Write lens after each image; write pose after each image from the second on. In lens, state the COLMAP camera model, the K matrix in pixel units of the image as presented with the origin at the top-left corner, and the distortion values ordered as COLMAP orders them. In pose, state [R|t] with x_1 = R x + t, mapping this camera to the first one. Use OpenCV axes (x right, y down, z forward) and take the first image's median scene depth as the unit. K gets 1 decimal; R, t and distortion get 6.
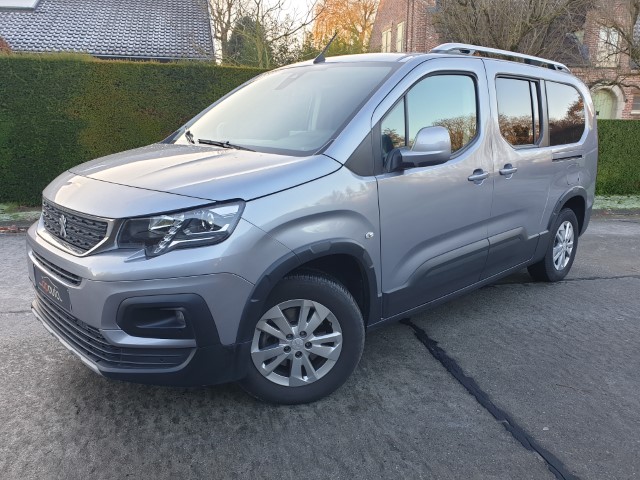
lens RADIAL K [[489.2, 0, 320.2], [0, 489.2, 237.5], [0, 0, 1]] dist [0.017444, -0.000518]
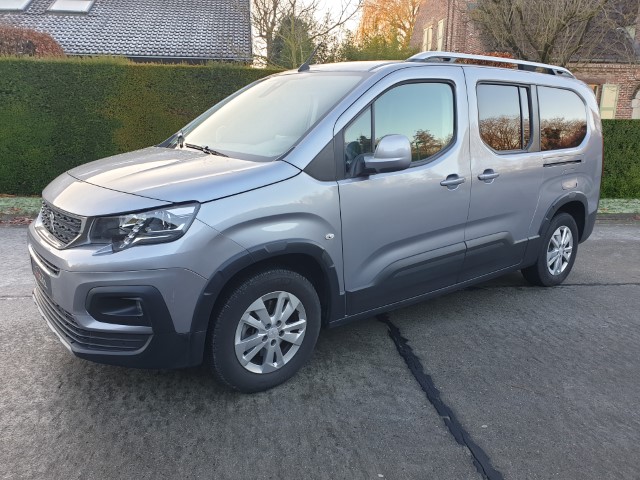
lens RADIAL K [[485.4, 0, 320.0], [0, 485.4, 240.0], [0, 0, 1]] dist [0.017133, 0.000618]
pose [[0.995381, 0.026836, -0.092174, 0.172272], [-0.025609, 0.999567, 0.014469, -0.011653], [0.092523, -0.012041, 0.995638, -0.052354]]
